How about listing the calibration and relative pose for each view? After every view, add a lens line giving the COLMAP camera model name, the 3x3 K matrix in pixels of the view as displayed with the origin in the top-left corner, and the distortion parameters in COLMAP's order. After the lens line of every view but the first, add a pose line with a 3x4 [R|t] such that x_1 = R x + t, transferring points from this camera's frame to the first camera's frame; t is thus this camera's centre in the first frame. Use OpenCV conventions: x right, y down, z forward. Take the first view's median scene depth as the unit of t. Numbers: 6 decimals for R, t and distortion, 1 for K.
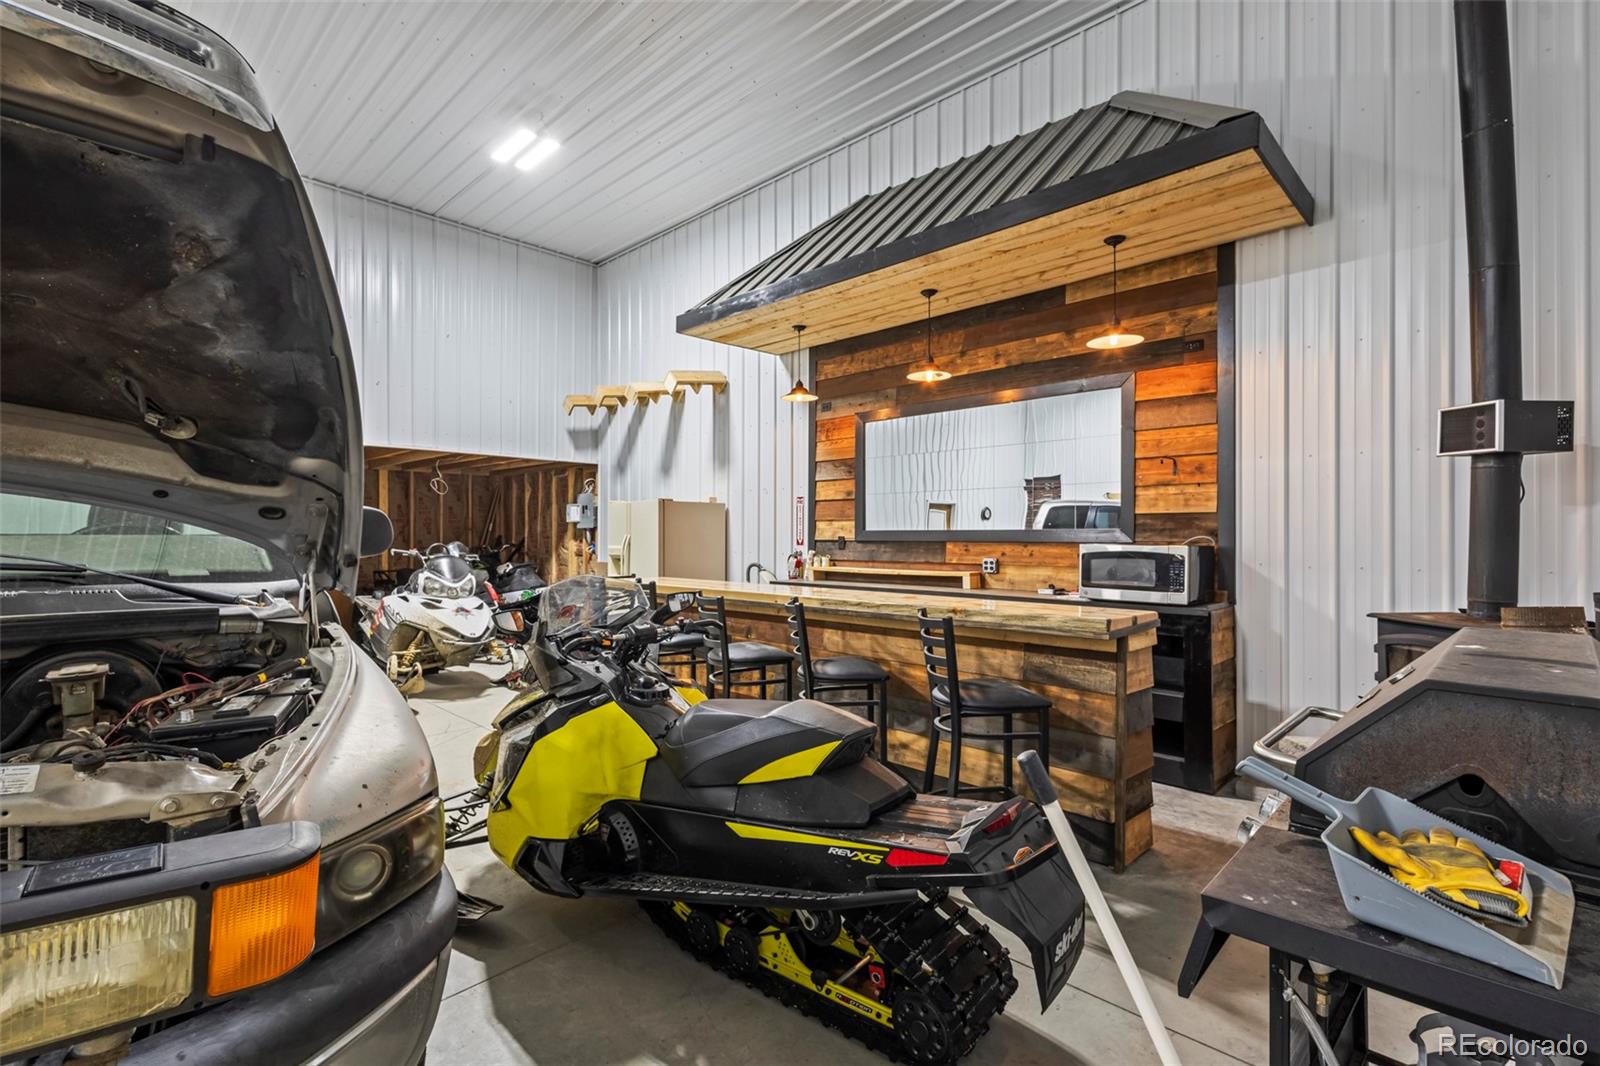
lens RADIAL K [[733.0, 0, 801.3], [0, 733.0, 530.8], [0, 0, 1]] dist [0.000013, -0.002472]
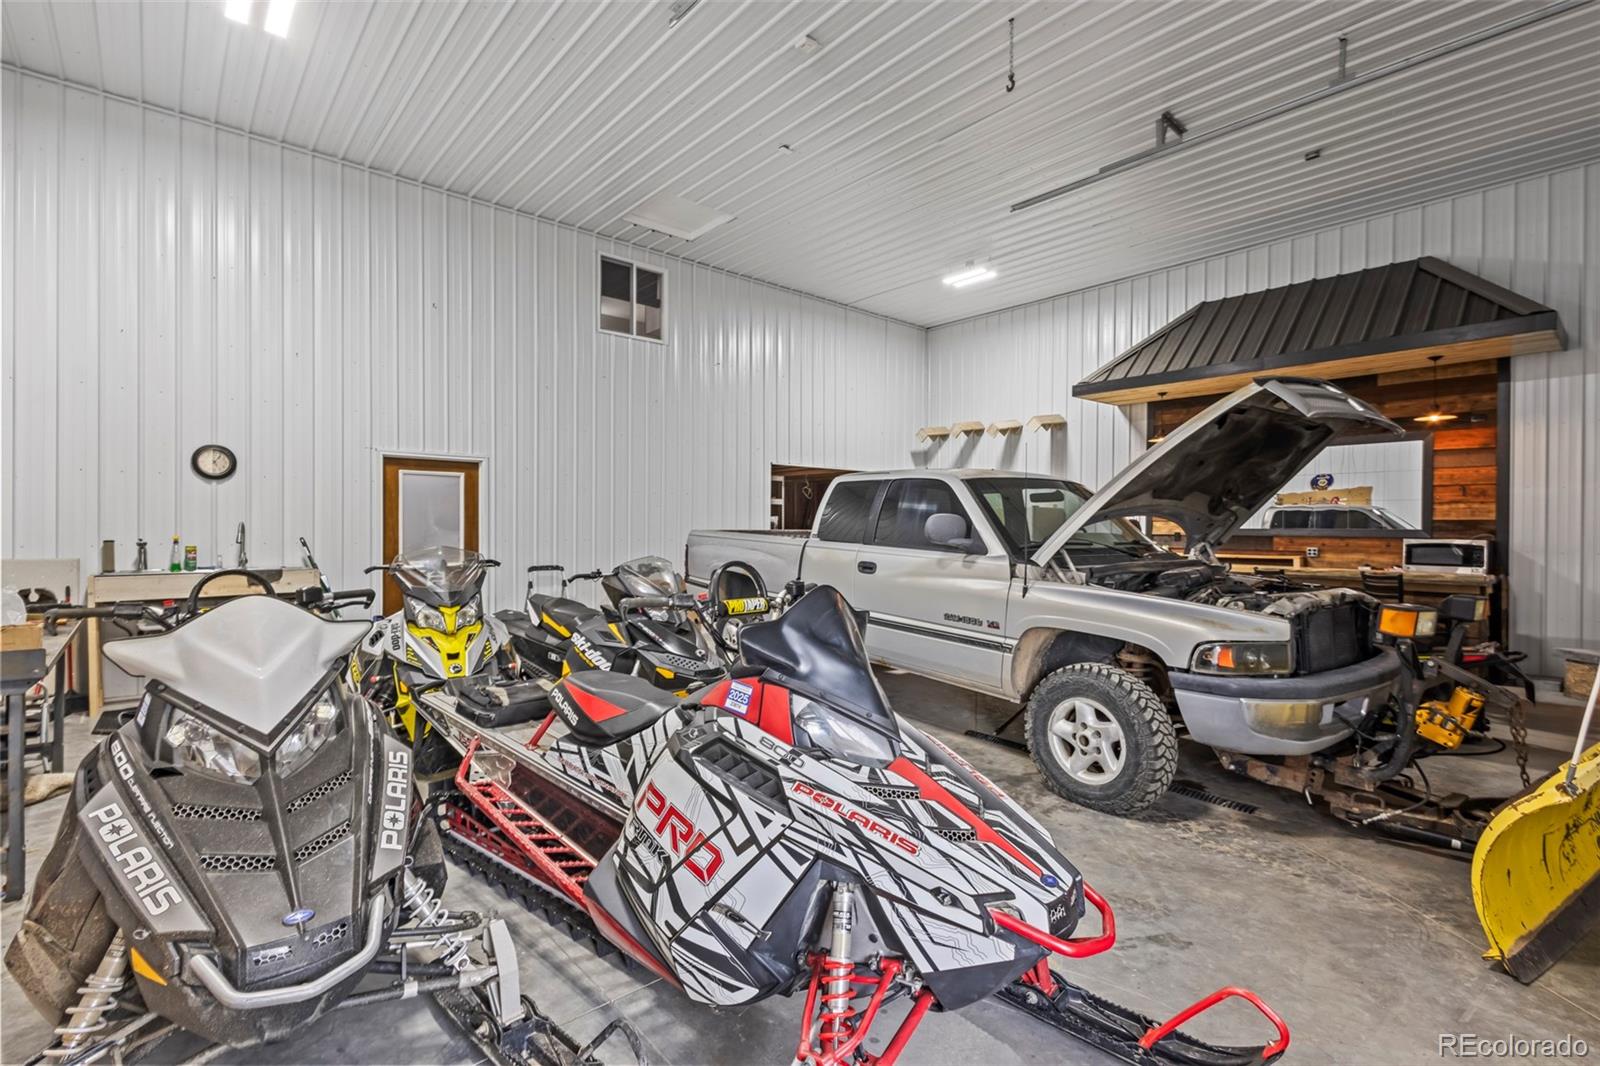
lens RADIAL K [[733.0, 0, 795.7], [0, 733.0, 532.1], [0, 0, 1]] dist [0.000013, -0.002472]
pose [[0.992698, 0.008760, -0.120309, -0.771652], [-0.007793, 0.999933, 0.008503, 0.000863], [0.120375, -0.007503, 0.992700, -0.797528]]
